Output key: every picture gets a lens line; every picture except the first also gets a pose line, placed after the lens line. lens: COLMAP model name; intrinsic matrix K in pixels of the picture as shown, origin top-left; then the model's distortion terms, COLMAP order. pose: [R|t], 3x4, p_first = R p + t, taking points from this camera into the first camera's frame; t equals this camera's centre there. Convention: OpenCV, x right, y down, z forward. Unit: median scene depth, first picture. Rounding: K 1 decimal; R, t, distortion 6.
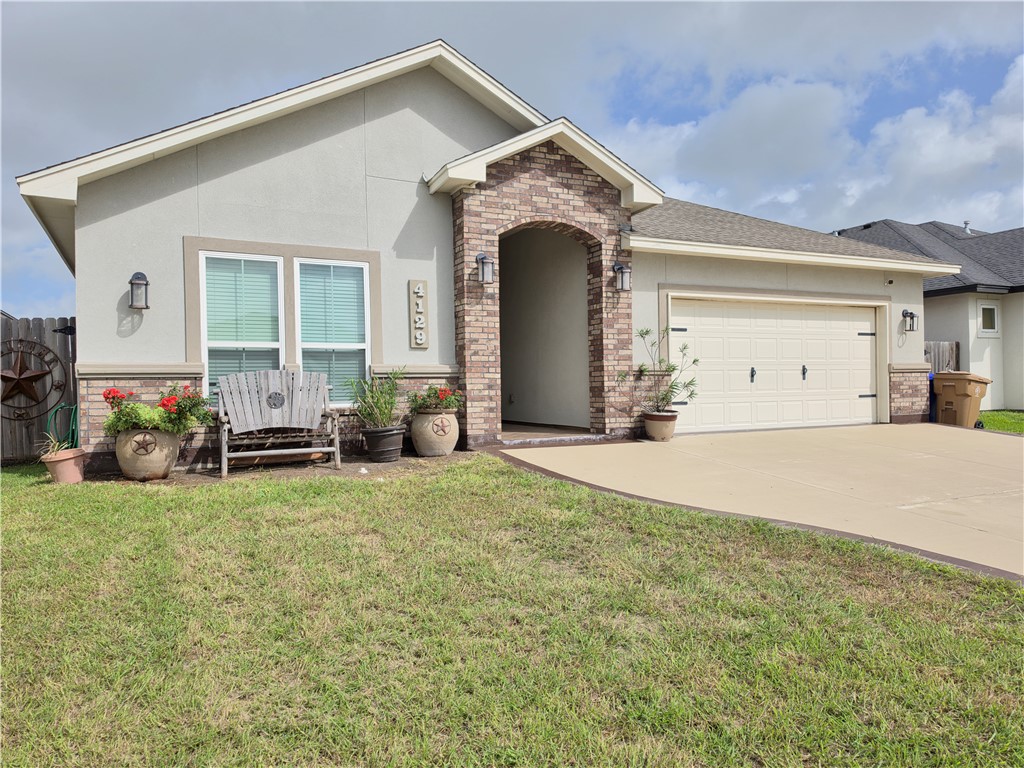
lens RADIAL K [[705.5, 0, 509.1], [0, 705.5, 385.3], [0, 0, 1]] dist [0.131343, -0.217535]
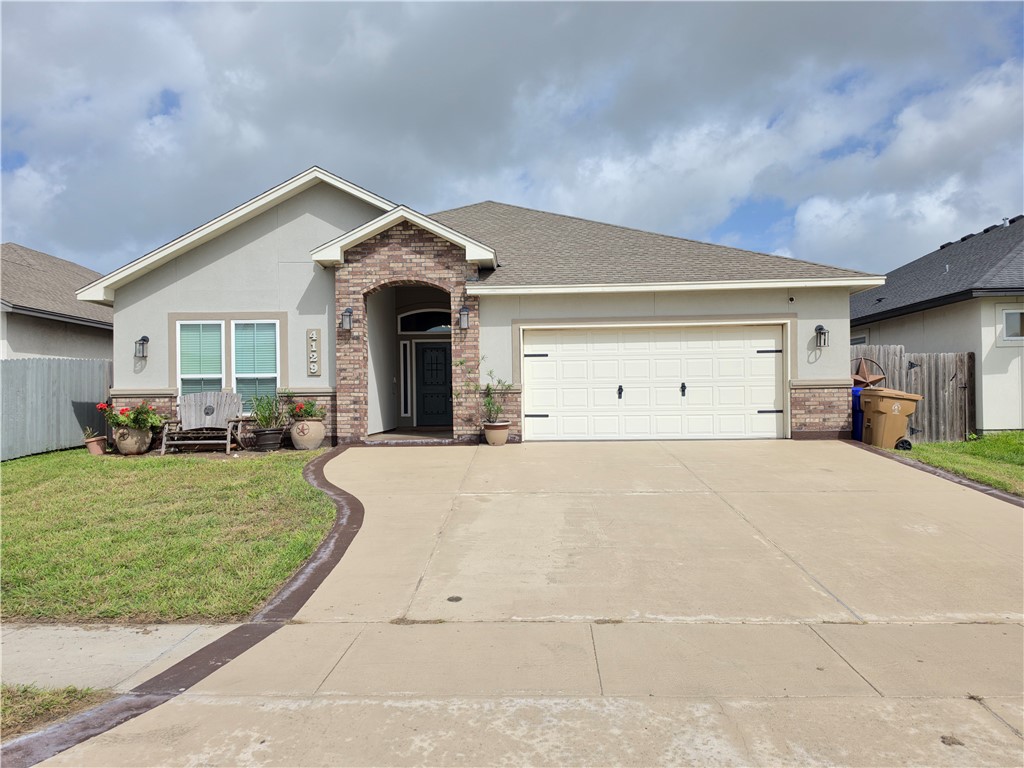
lens RADIAL K [[705.5, 0, 509.1], [0, 705.5, 385.3], [0, 0, 1]] dist [0.131343, -0.217535]
pose [[0.887068, -0.002766, -0.461630, 0.836029], [-0.000179, 0.999980, -0.006337, -0.021270], [0.461639, 0.005704, 0.887050, -0.103906]]
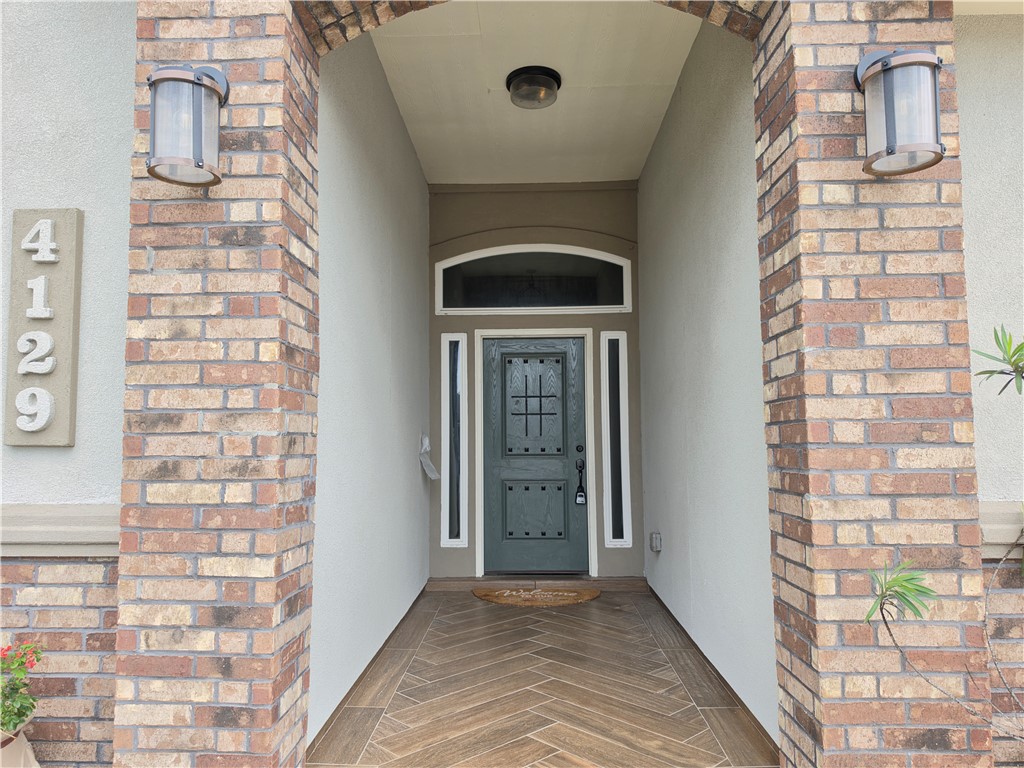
lens RADIAL K [[705.5, 0, 509.1], [0, 705.5, 385.3], [0, 0, 1]] dist [0.131343, -0.217535]
pose [[0.882232, -0.025139, -0.470144, 0.158345], [-0.005279, 0.997982, -0.063270, -0.055416], [0.470786, 0.058301, 0.880319, 0.774151]]
